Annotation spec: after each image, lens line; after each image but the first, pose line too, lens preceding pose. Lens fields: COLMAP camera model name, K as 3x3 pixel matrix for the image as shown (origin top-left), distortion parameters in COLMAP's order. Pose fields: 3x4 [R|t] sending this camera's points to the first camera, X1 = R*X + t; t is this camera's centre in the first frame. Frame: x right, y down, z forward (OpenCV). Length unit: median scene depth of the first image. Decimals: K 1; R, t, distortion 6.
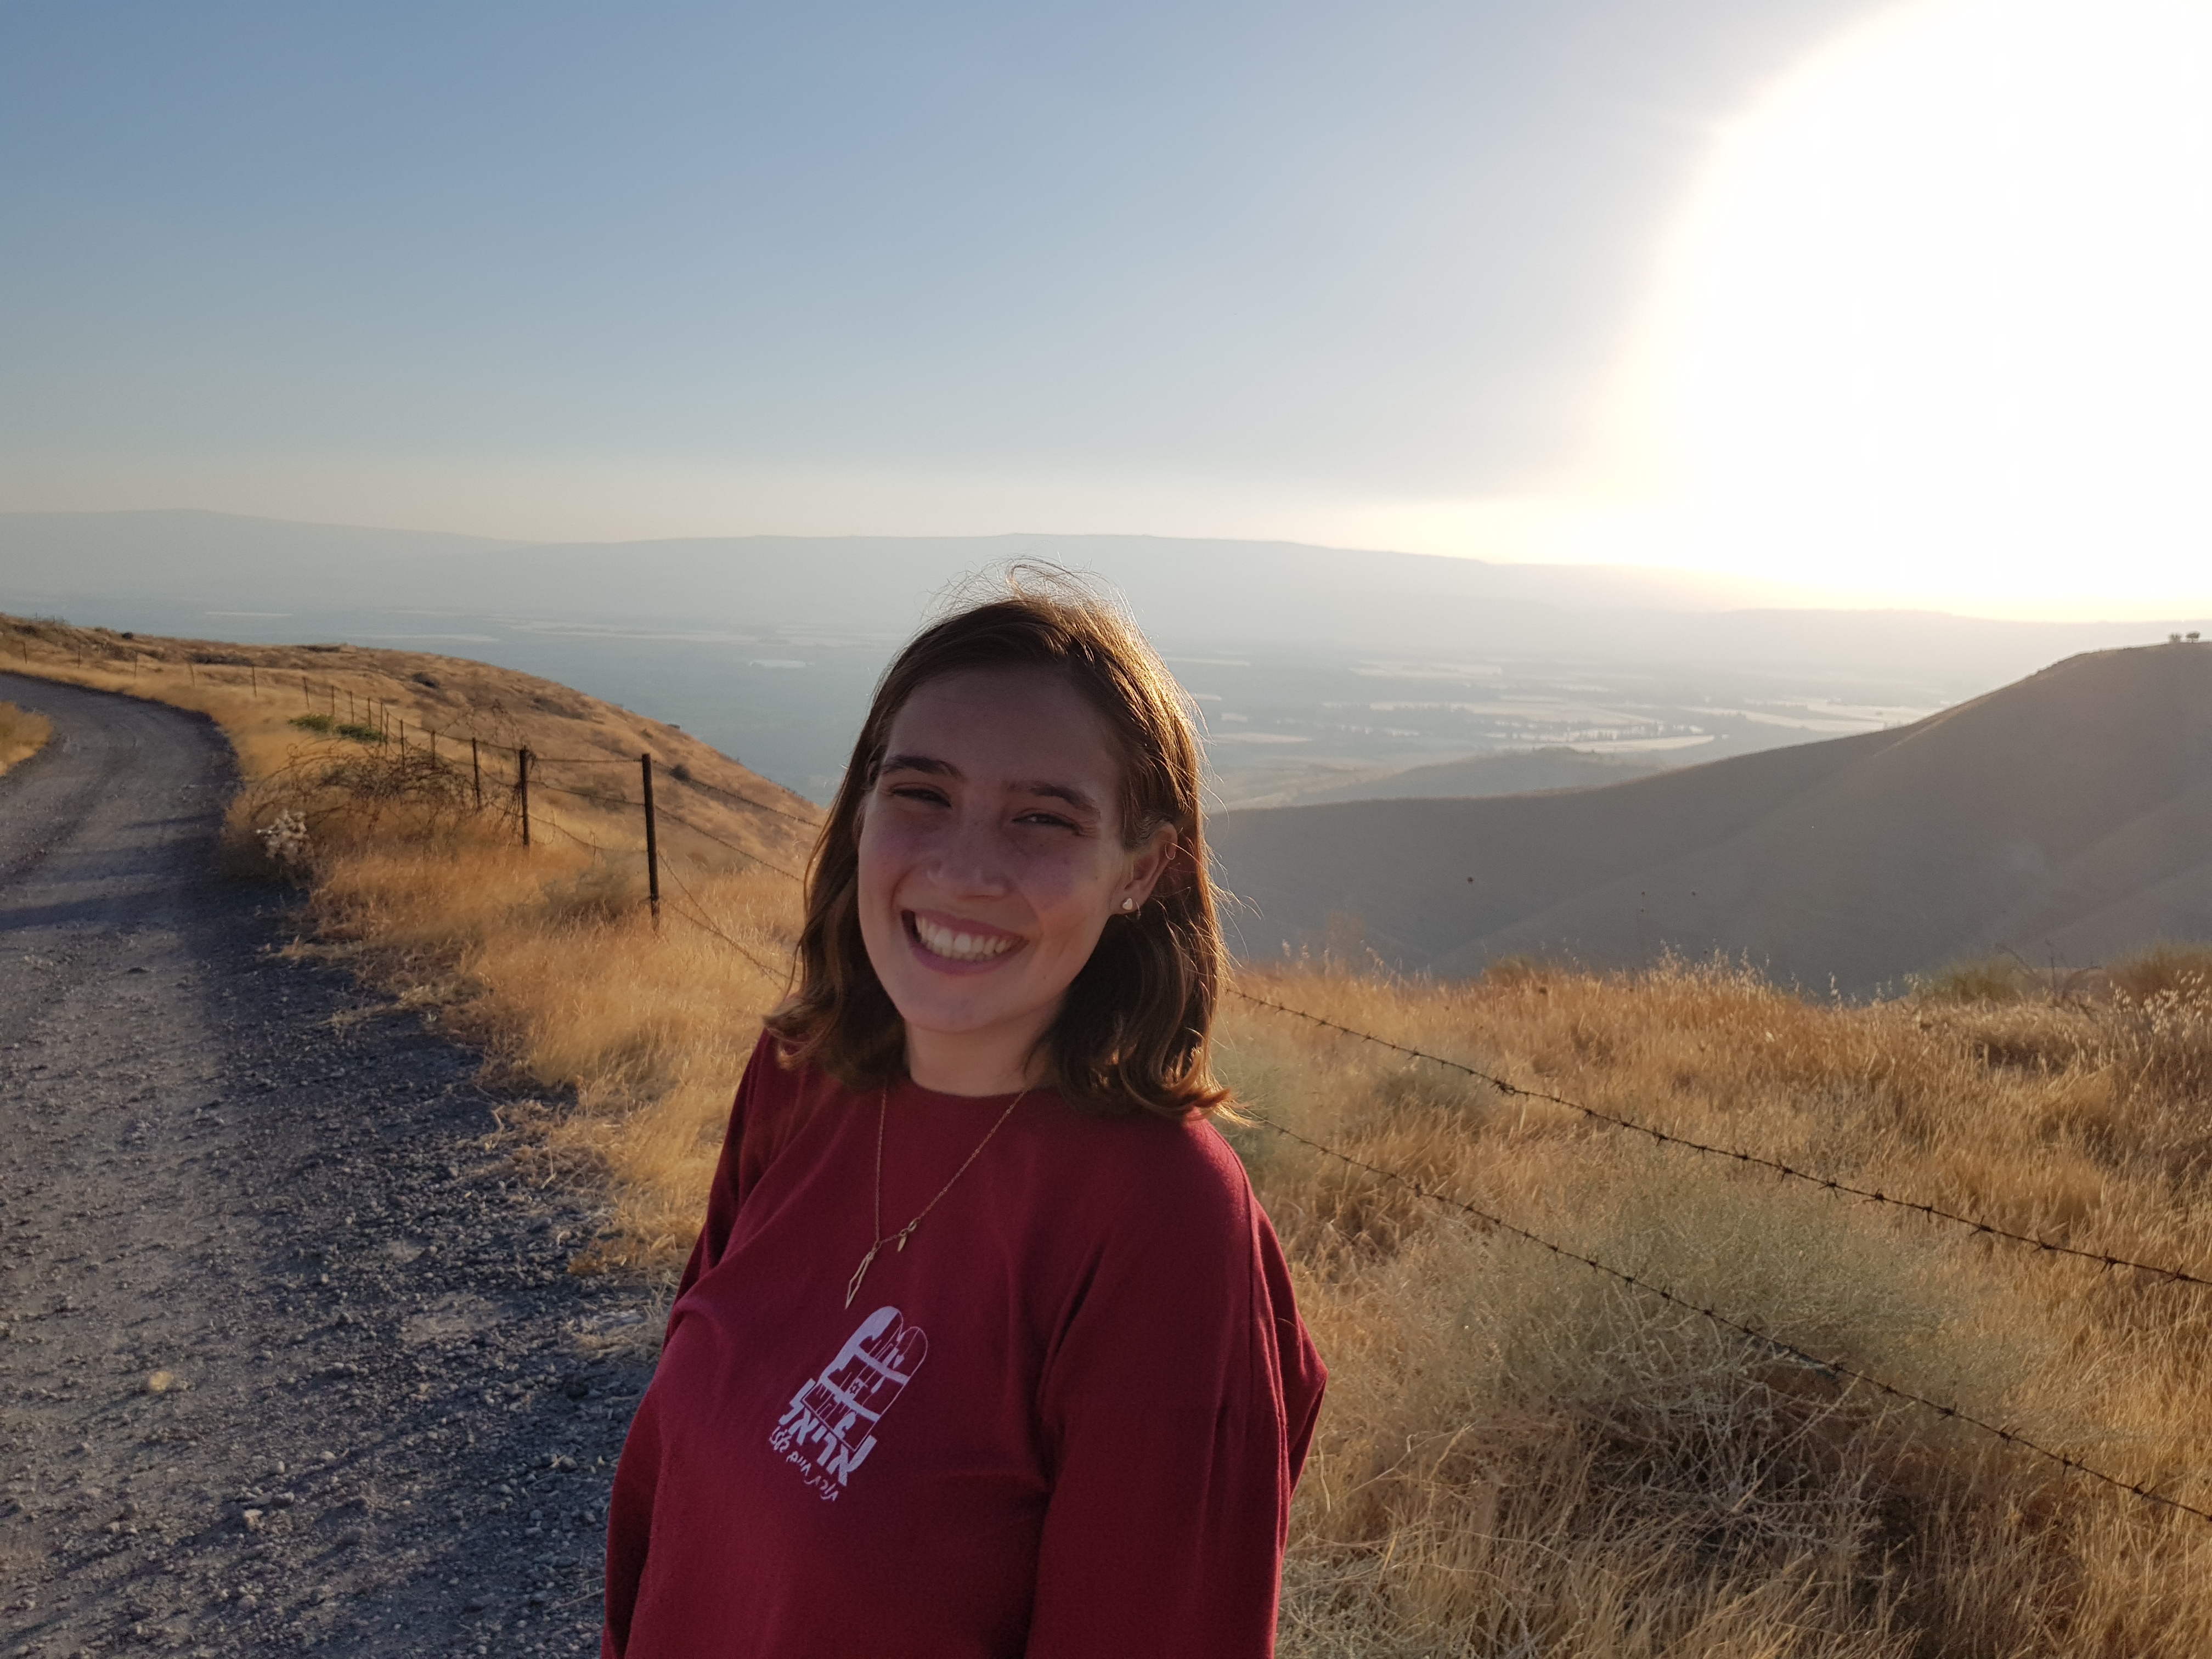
lens RADIAL K [[1690.3, 0, 1130.0], [0, 1690.3, 826.2], [0, 0, 1]] dist [0.068274, -0.137165]
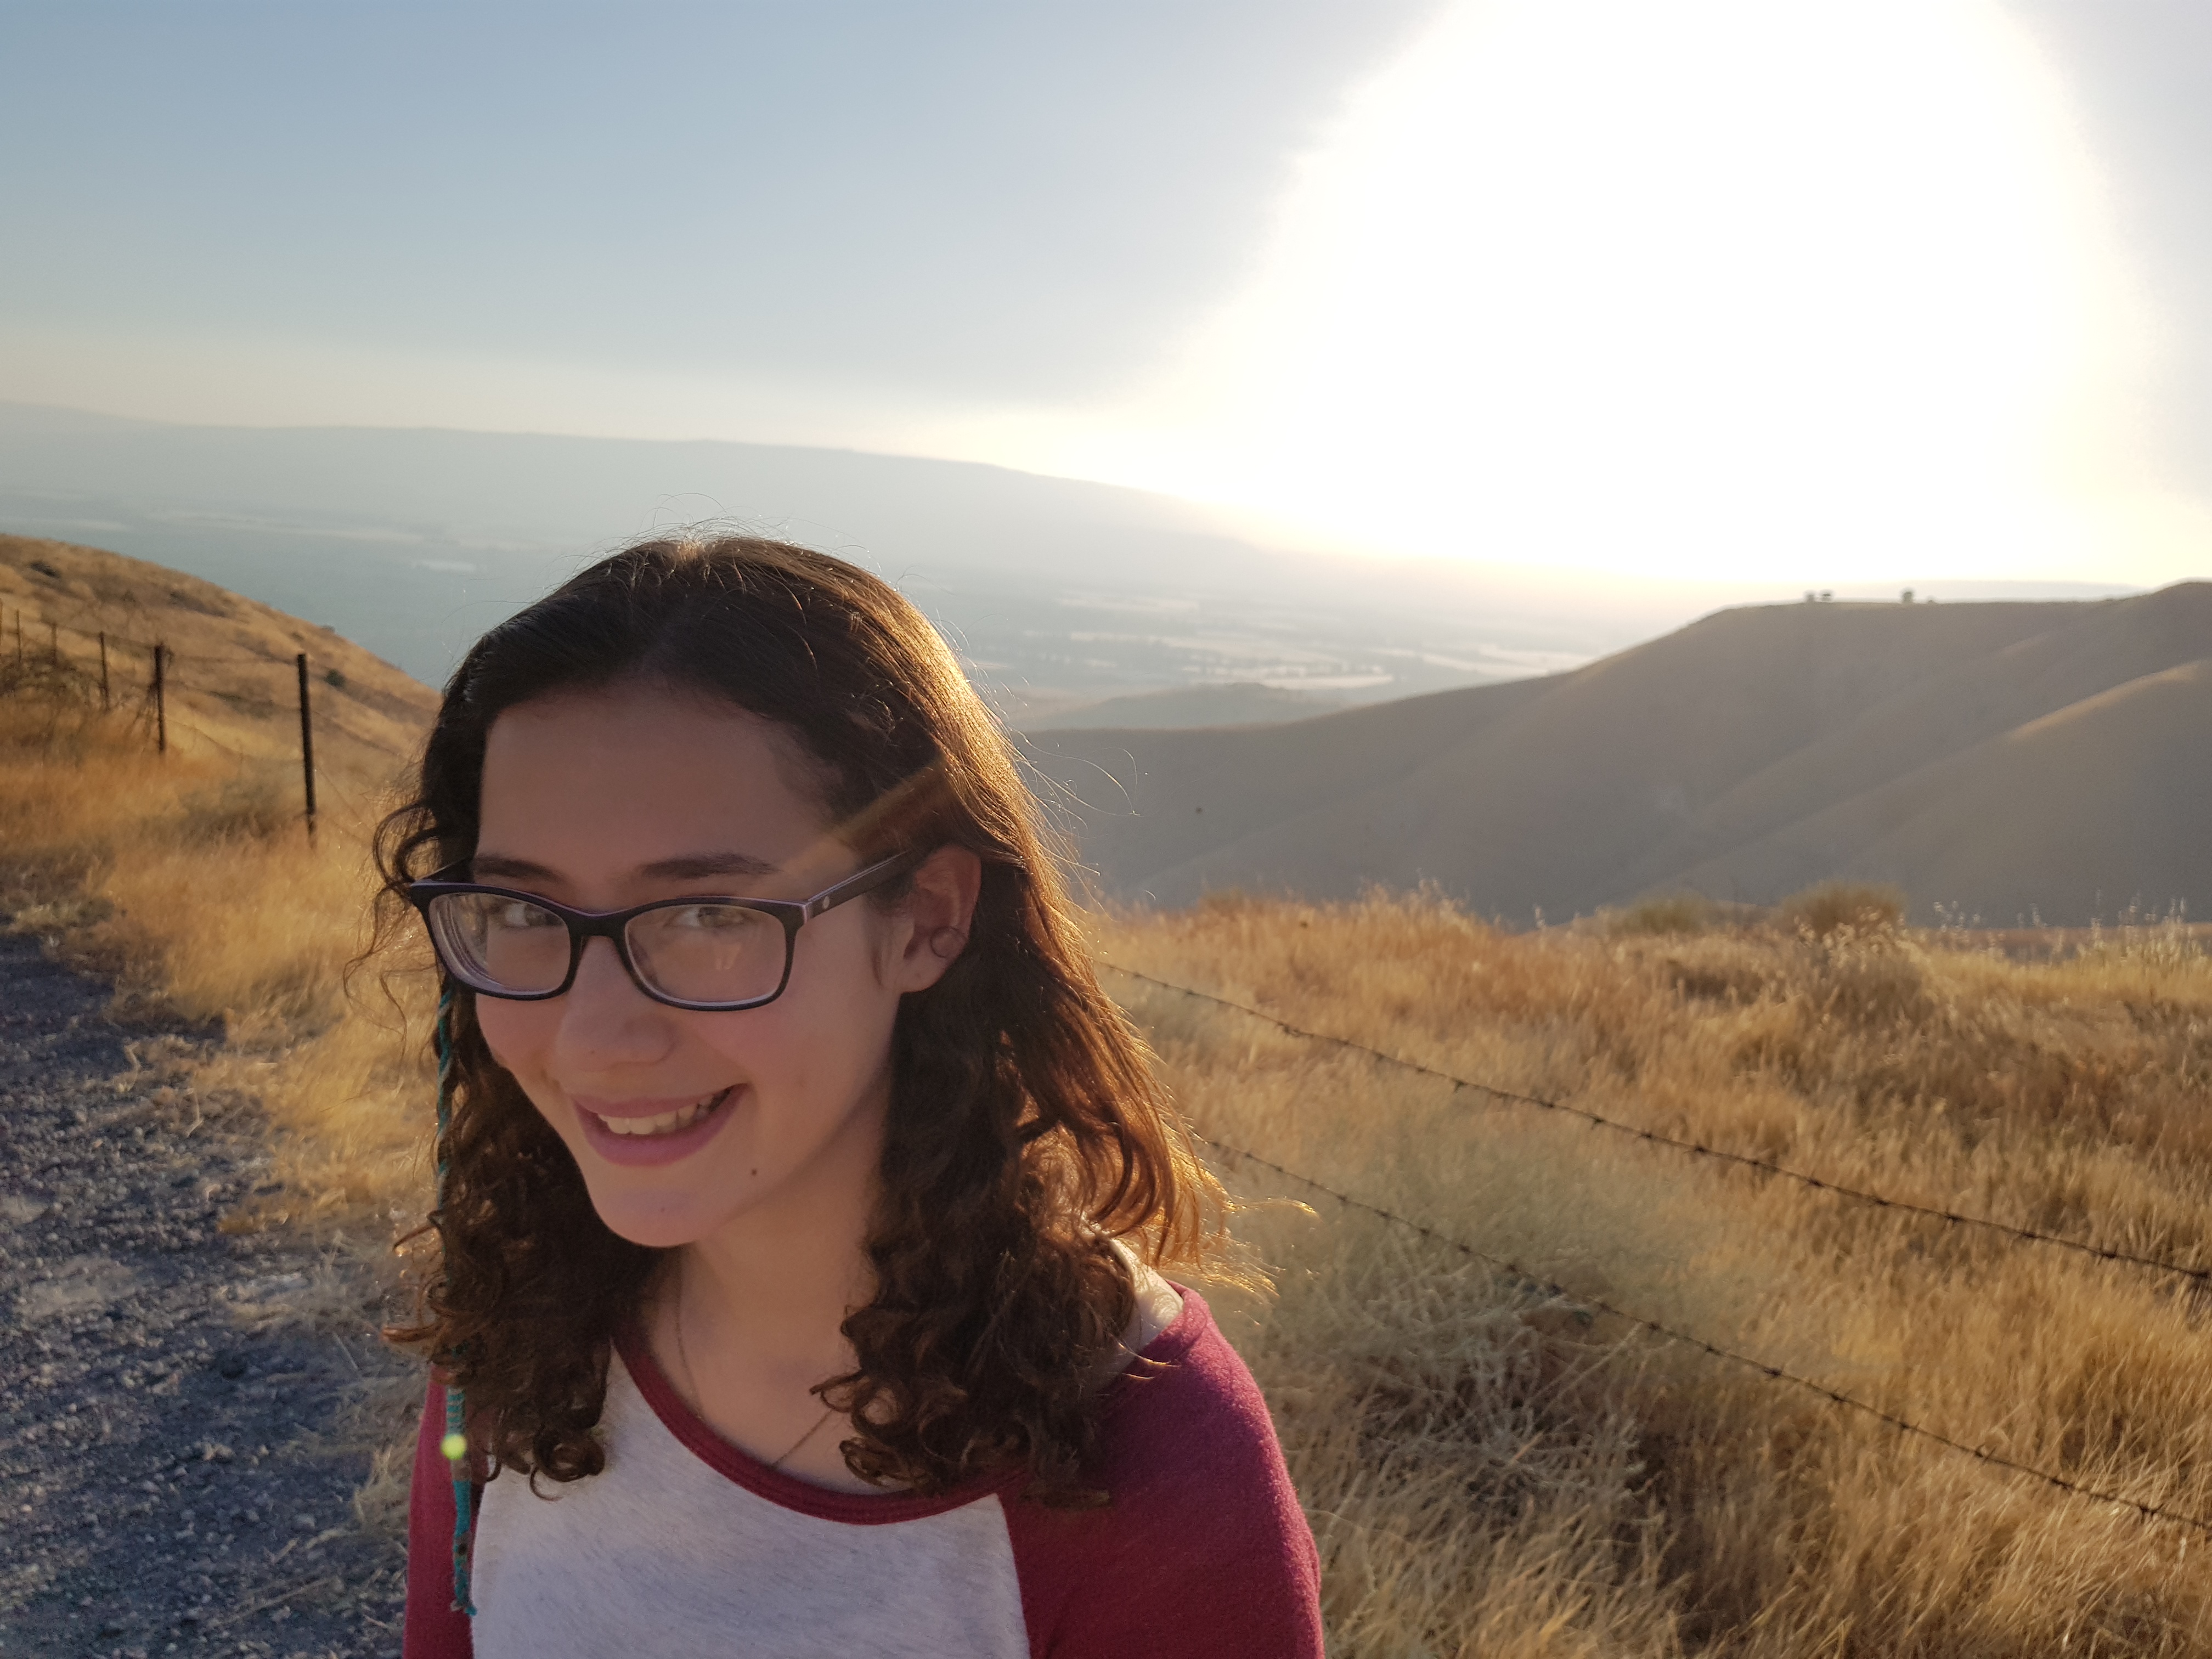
lens RADIAL K [[1689.8, 0, 1103.9], [0, 1689.8, 844.5], [0, 0, 1]] dist [0.038906, -0.081251]
pose [[0.986105, 0.015149, 0.165433, -0.017032], [-0.024192, 0.998313, 0.052786, 0.001456], [-0.164354, -0.056055, 0.984807, 0.044565]]
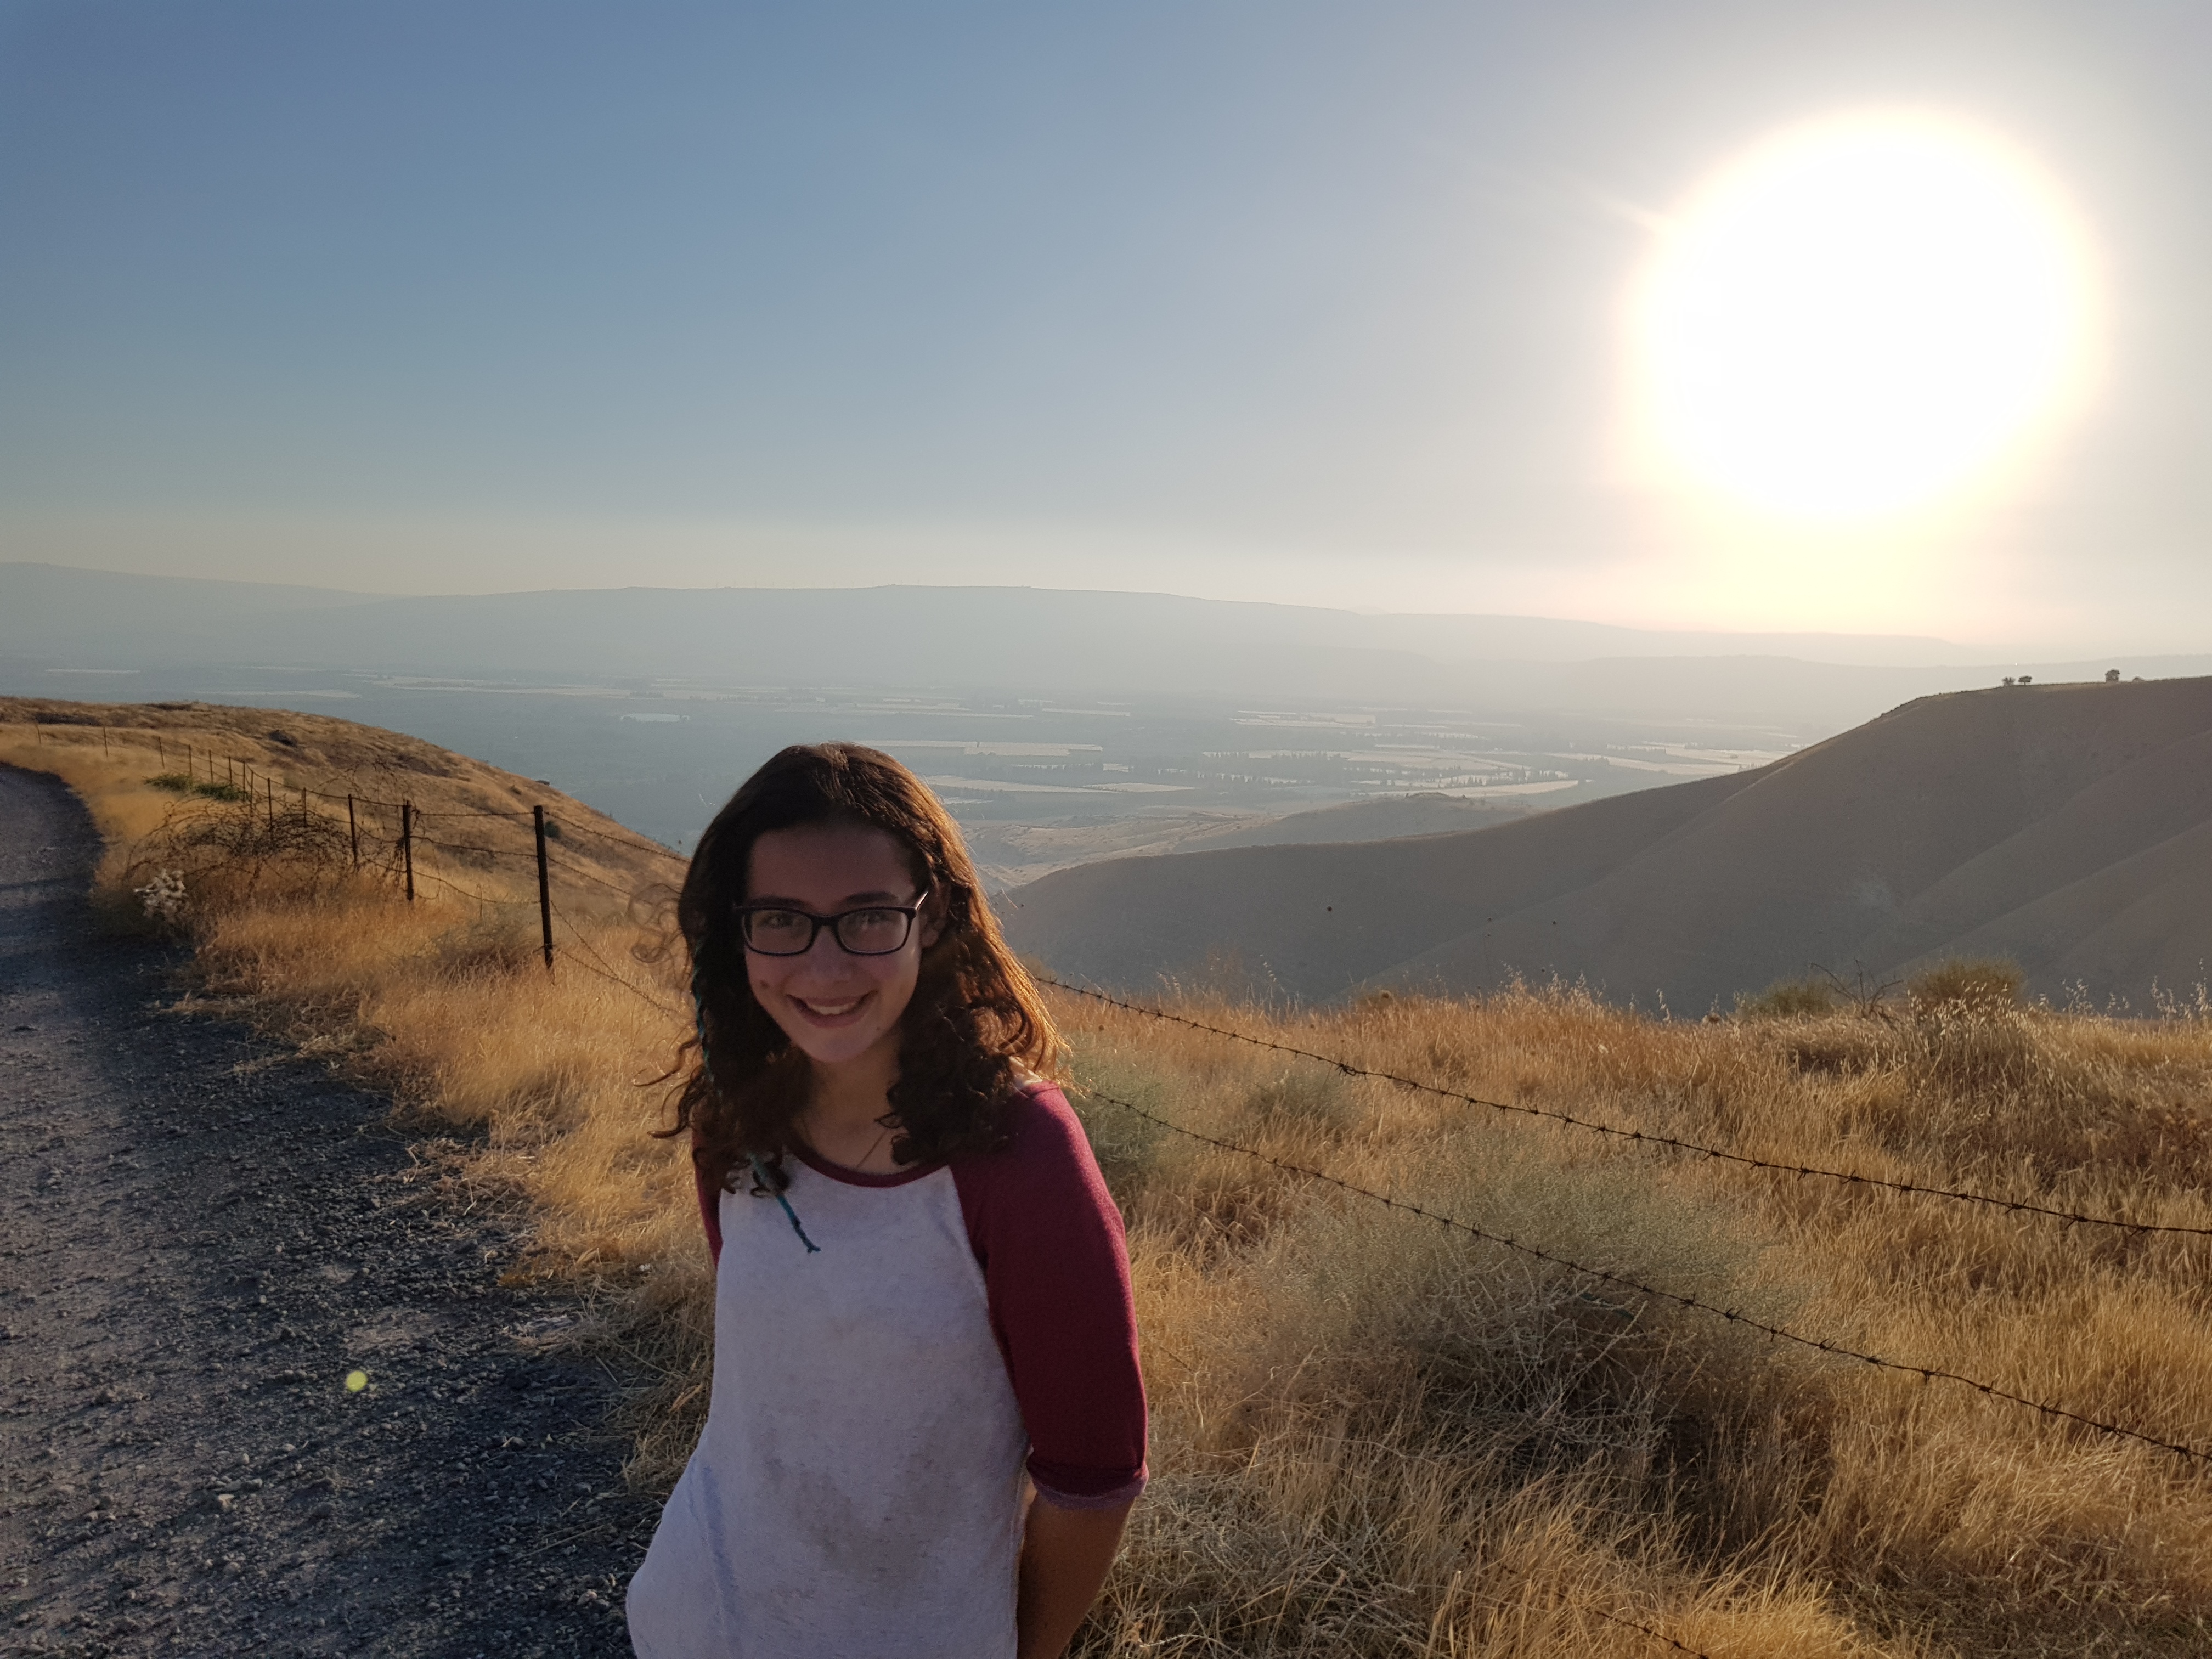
lens RADIAL K [[1688.6, 0, 1140.2], [0, 1688.6, 863.3], [0, 0, 1]] dist [0.058103, -0.110258]
pose [[0.997024, -0.015227, 0.075567, -0.003503], [0.015820, 0.999849, -0.007253, 0.007616], [-0.075445, 0.008426, 0.997114, -0.069112]]
